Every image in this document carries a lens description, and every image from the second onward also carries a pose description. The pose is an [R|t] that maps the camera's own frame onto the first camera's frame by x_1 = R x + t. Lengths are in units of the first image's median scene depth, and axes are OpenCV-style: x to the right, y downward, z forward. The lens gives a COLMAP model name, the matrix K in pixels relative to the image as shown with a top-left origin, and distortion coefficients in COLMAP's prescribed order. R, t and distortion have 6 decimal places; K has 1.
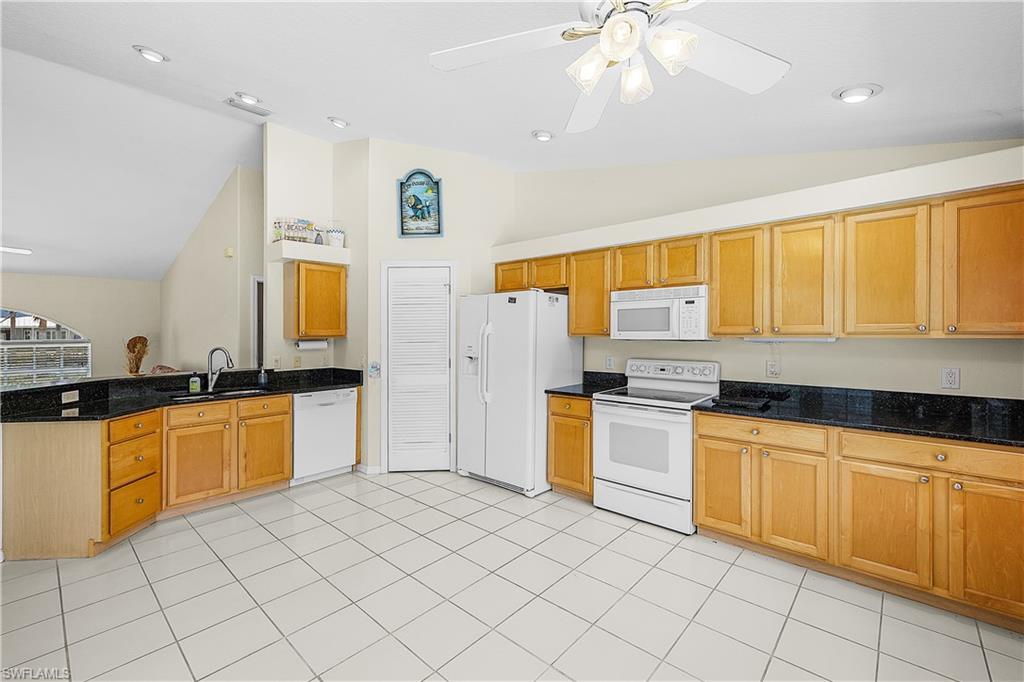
lens RADIAL K [[430.8, 0, 503.7], [0, 430.8, 337.7], [0, 0, 1]] dist [0.002070, -0.000394]
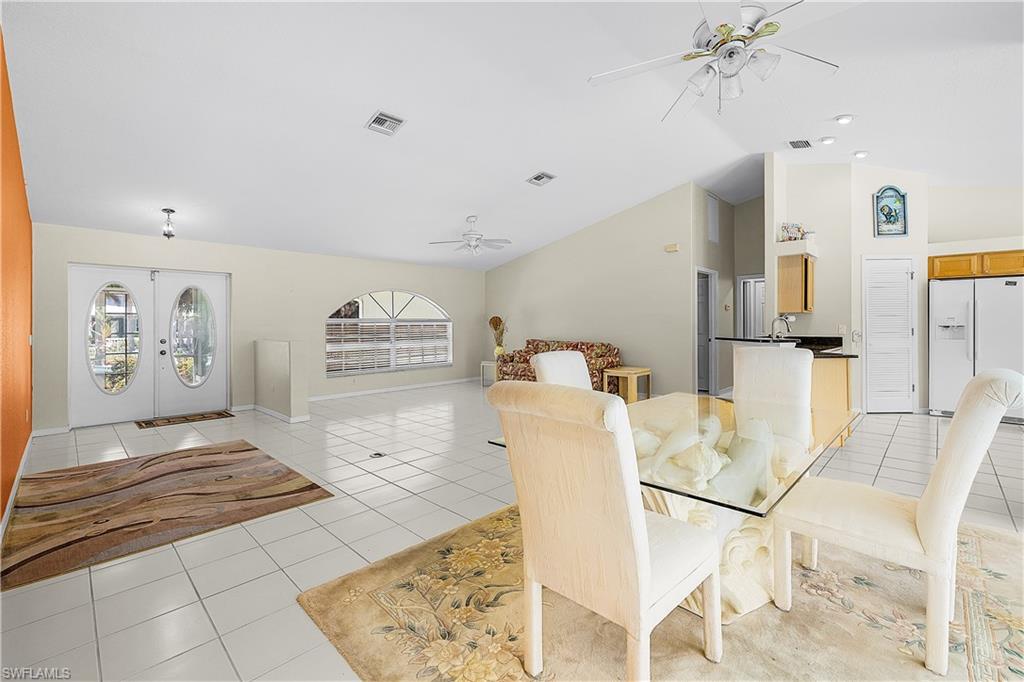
lens RADIAL K [[430.8, 0, 519.0], [0, 430.8, 329.5], [0, 0, 1]] dist [0.002070, -0.000394]
pose [[0.999981, 0.003511, -0.005045, -1.333124], [-0.003510, 0.999994, 0.000237, 0.055885], [0.005045, -0.000220, 0.999987, -0.336282]]
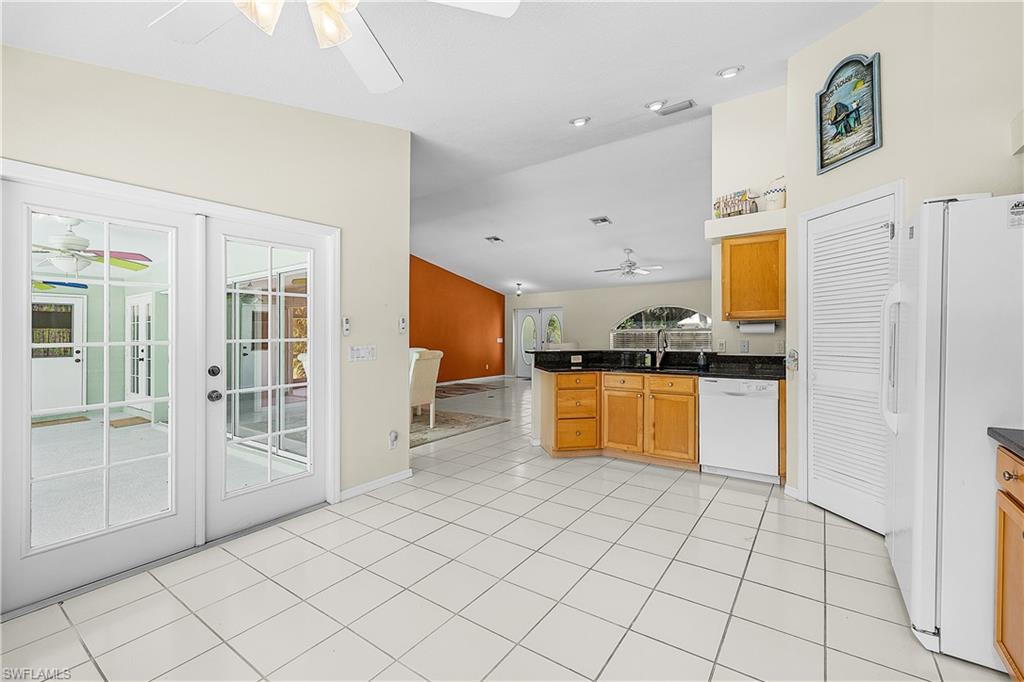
lens RADIAL K [[430.8, 0, 511.1], [0, 430.8, 330.3], [0, 0, 1]] dist [0.002070, -0.000394]
pose [[0.136189, 0.001266, -0.990682, 0.388435], [-0.004715, 0.999989, 0.000630, 0.024017], [0.990672, 0.004585, 0.136193, 0.407681]]
